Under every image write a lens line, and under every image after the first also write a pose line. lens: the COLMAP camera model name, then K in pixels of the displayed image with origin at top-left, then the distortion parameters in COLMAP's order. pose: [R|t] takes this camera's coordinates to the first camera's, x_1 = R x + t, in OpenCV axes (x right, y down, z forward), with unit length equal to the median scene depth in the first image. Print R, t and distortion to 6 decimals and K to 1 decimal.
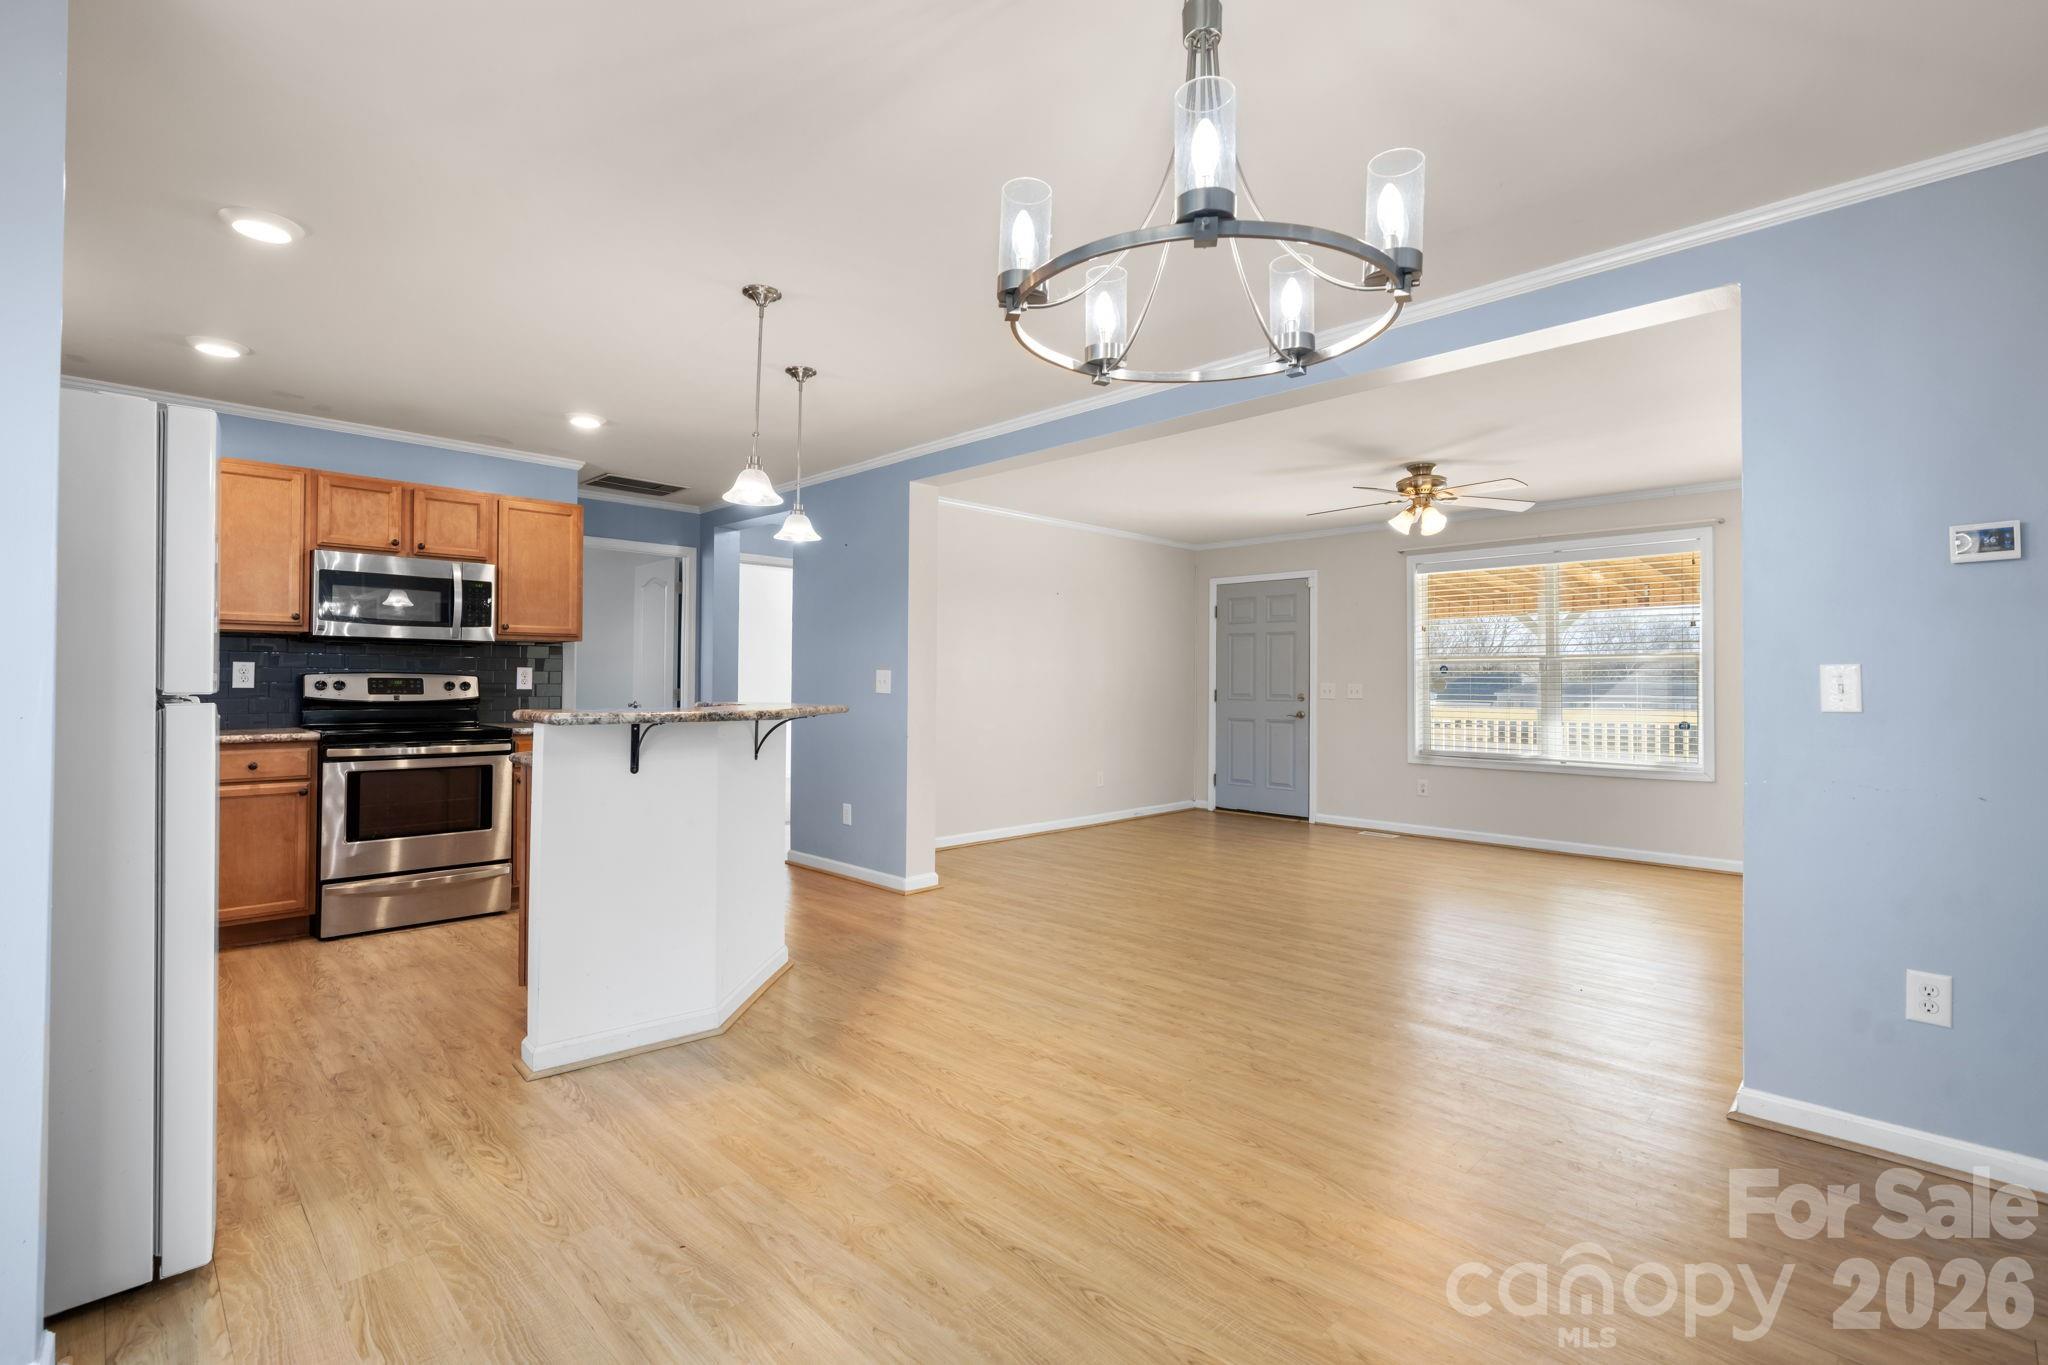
lens RADIAL K [[909.3, 0, 1009.7], [0, 909.3, 709.3], [0, 0, 1]] dist [0.001749, 0.000209]
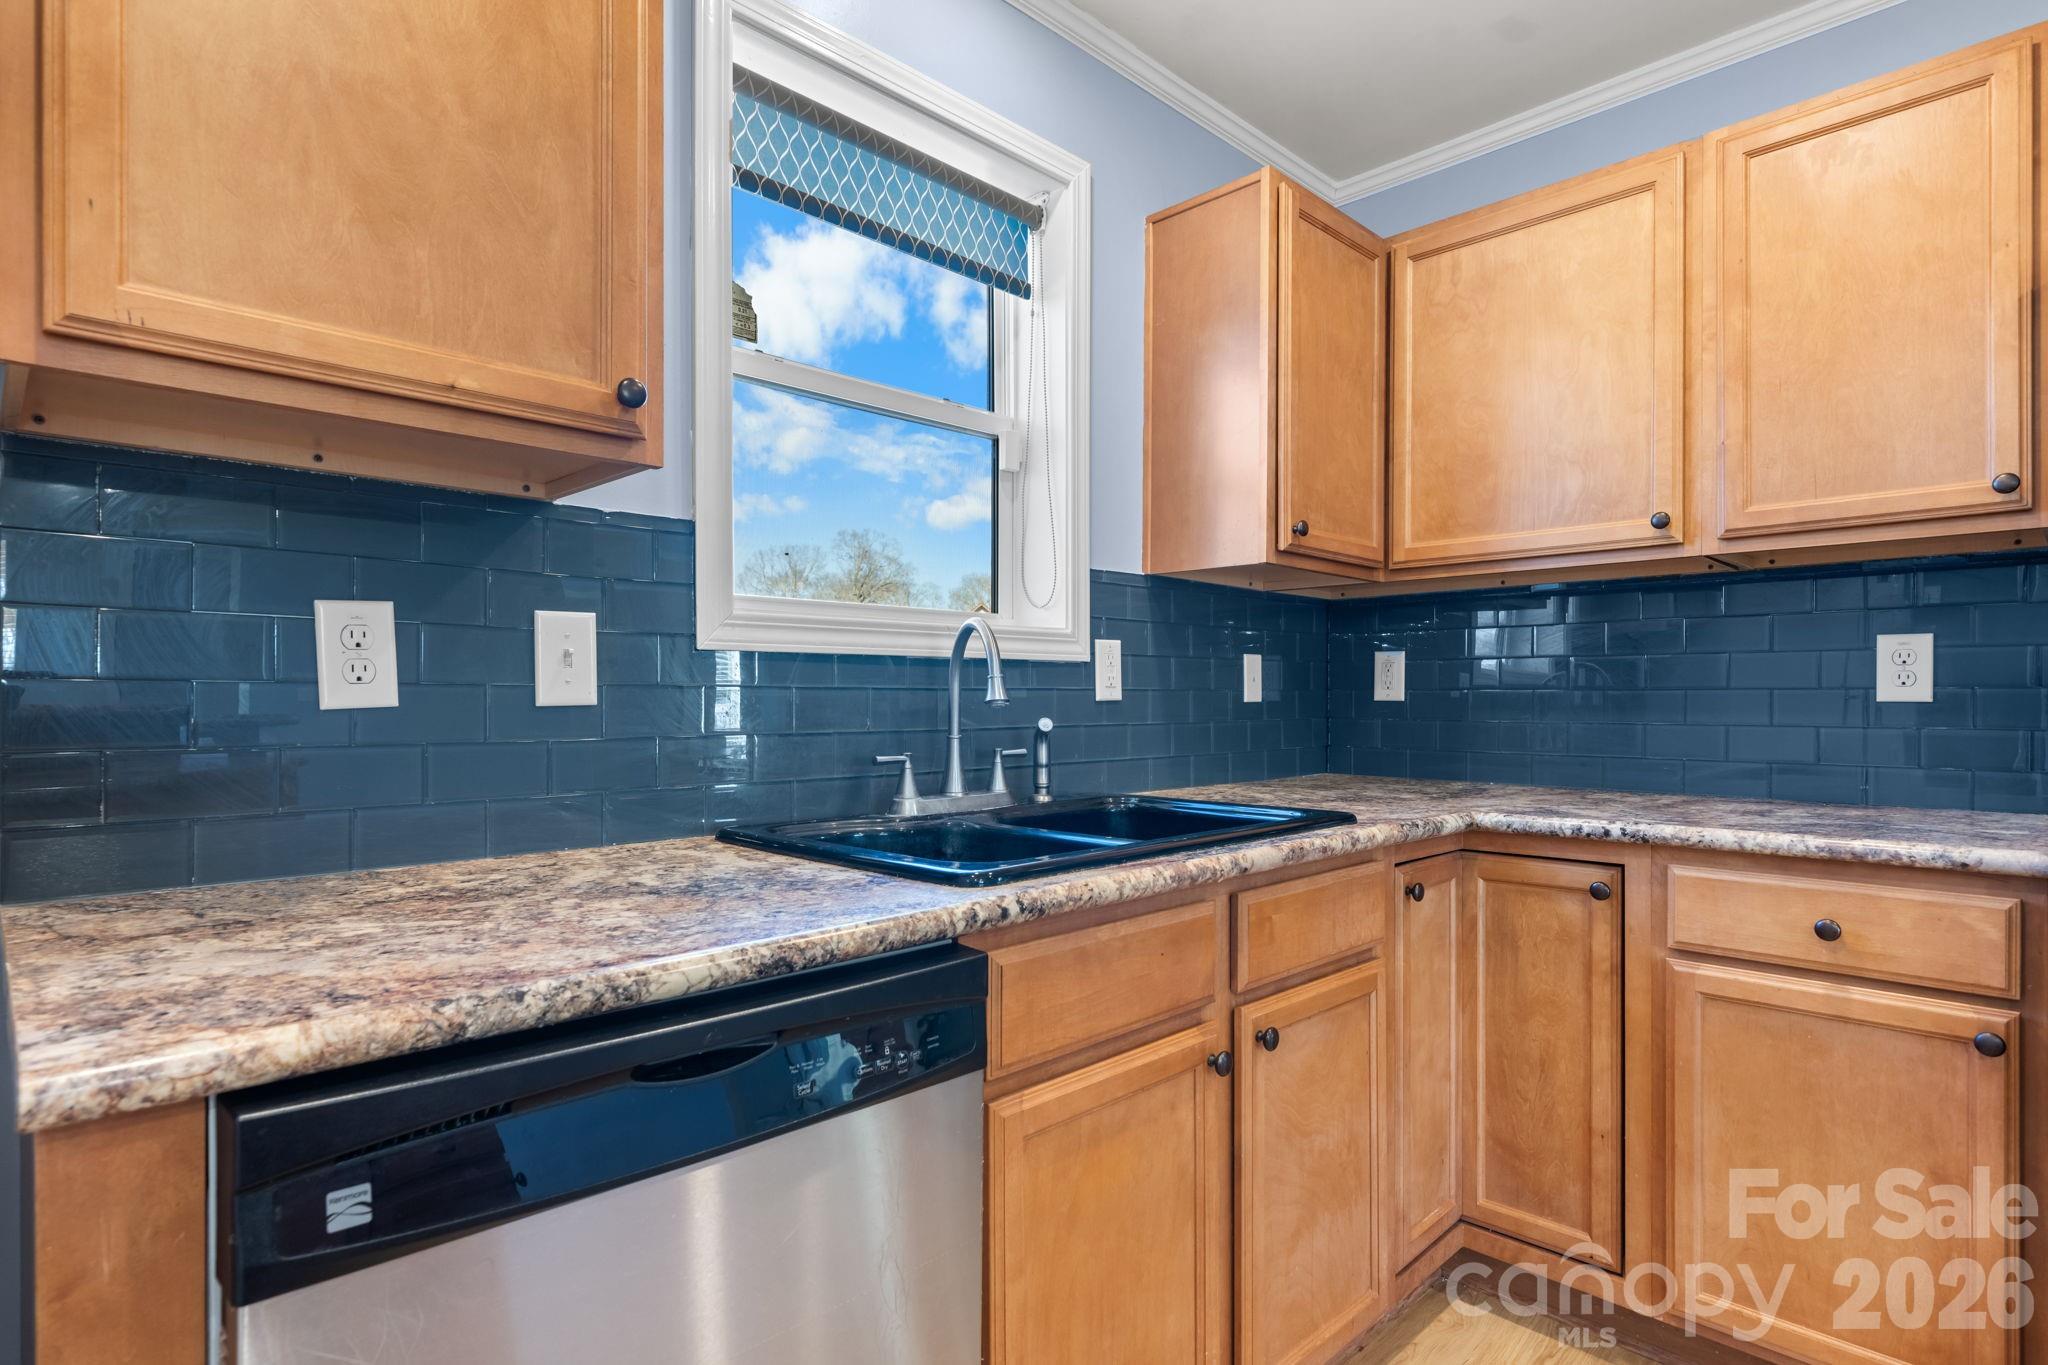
lens RADIAL K [[1058.5, 0, 1020.3], [0, 1058.5, 673.4], [0, 0, 1]] dist [0.004963, 0.000733]
pose [[0.000139, -0.029972, -0.999551, -0.363209], [-0.028238, 0.999152, -0.029964, -0.010343], [0.999601, 0.028229, -0.000708, 0.583308]]
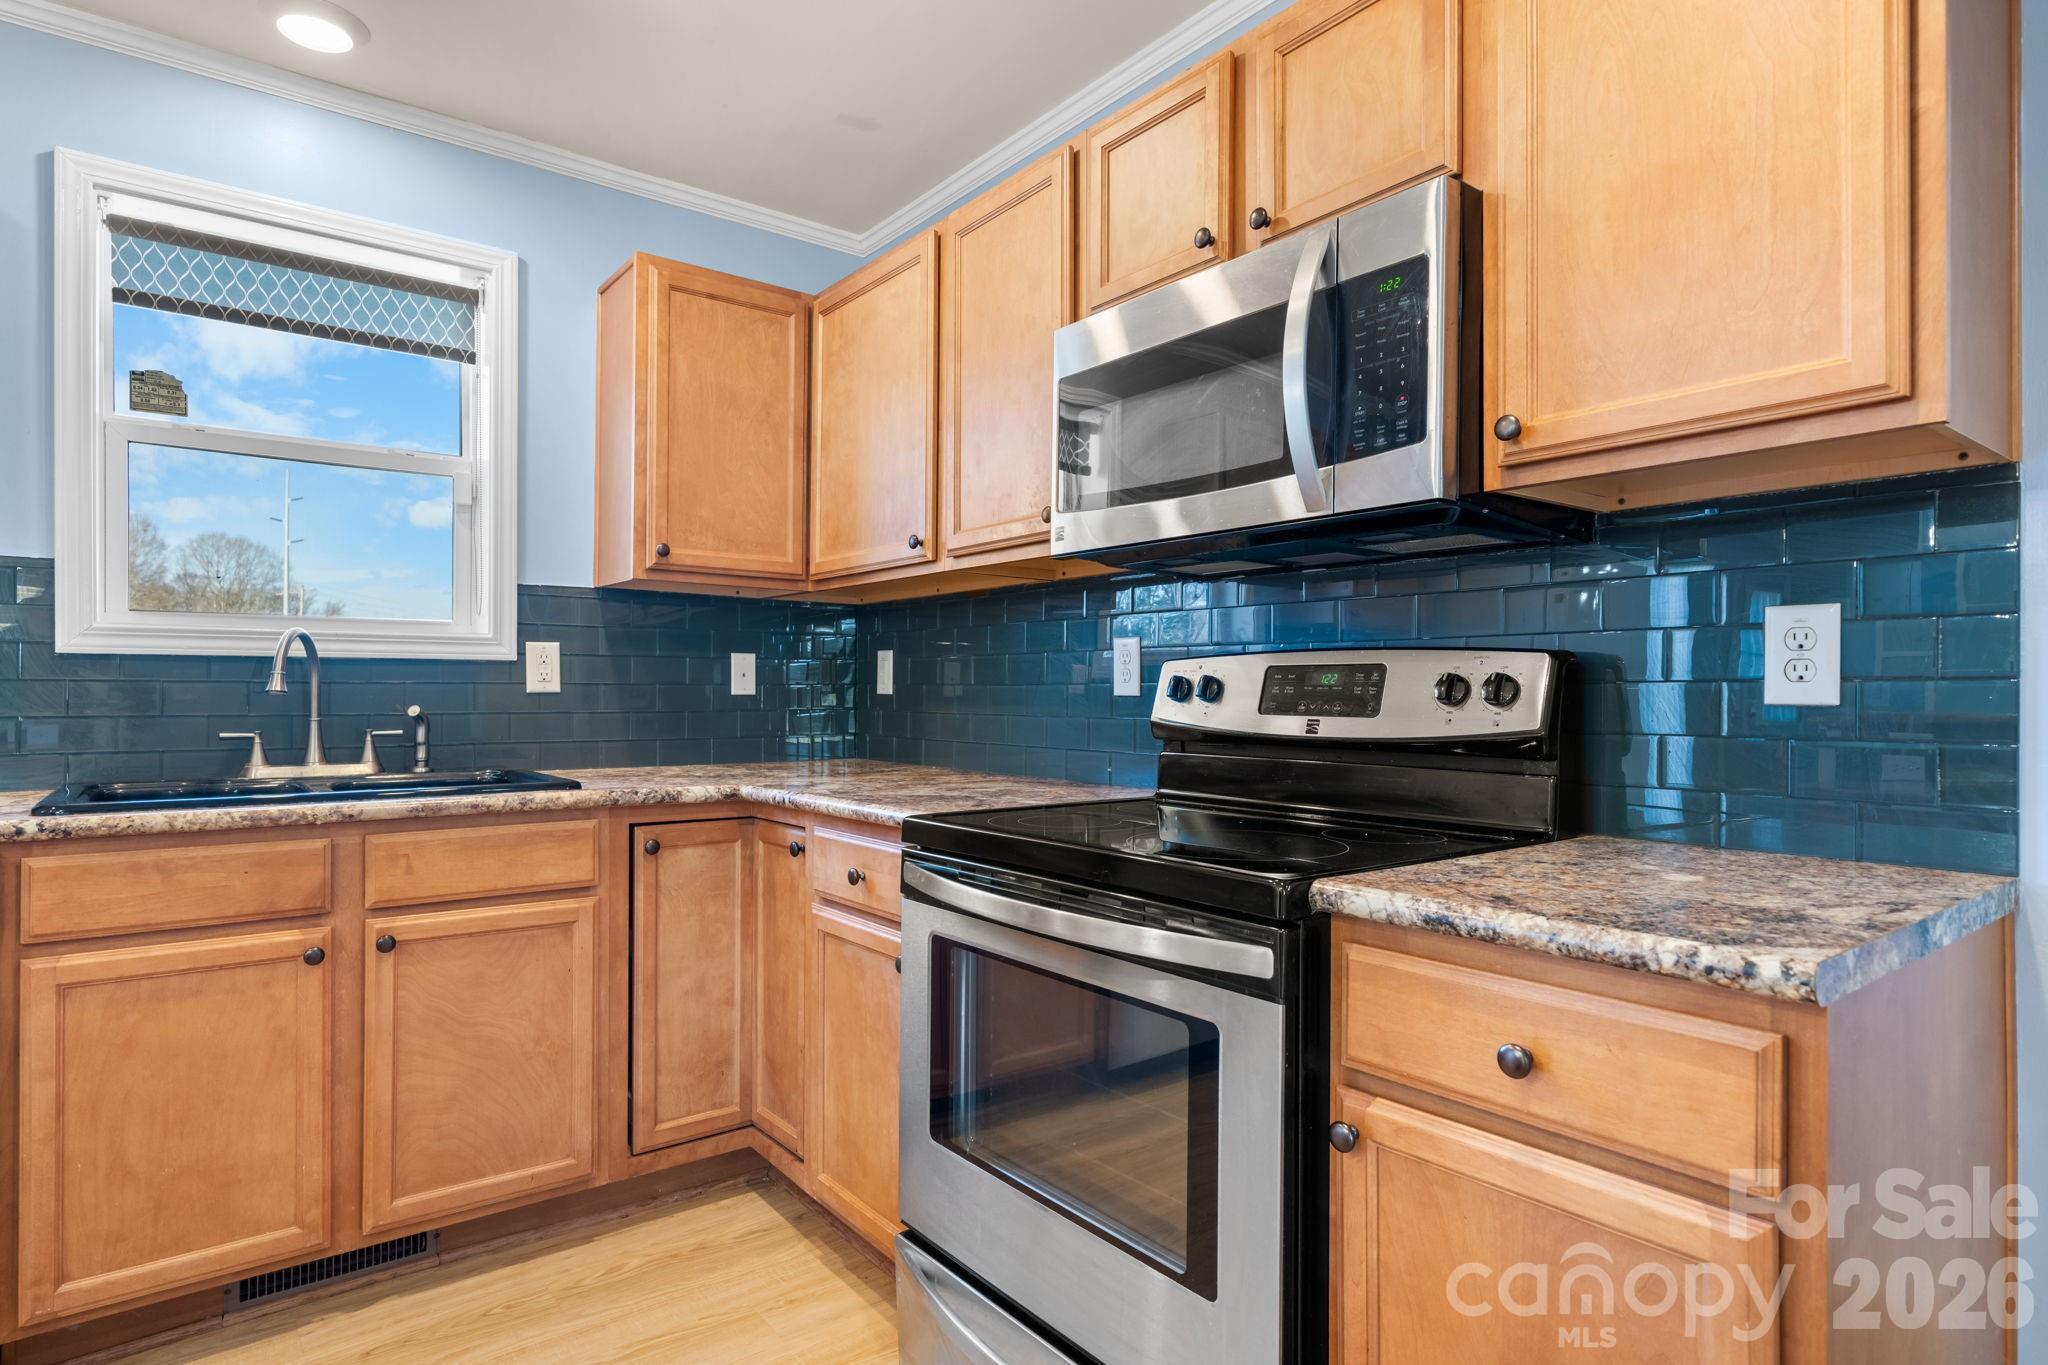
lens RADIAL K [[1112.0, 0, 1020.8], [0, 1112.0, 663.9], [0, 0, 1]] dist [0.002263, 0.000541]
pose [[-0.122904, -0.033478, -0.991854, -0.271680], [-0.033411, 0.999004, -0.029580, -0.019834], [0.991856, 0.029503, -0.123900, 0.952304]]
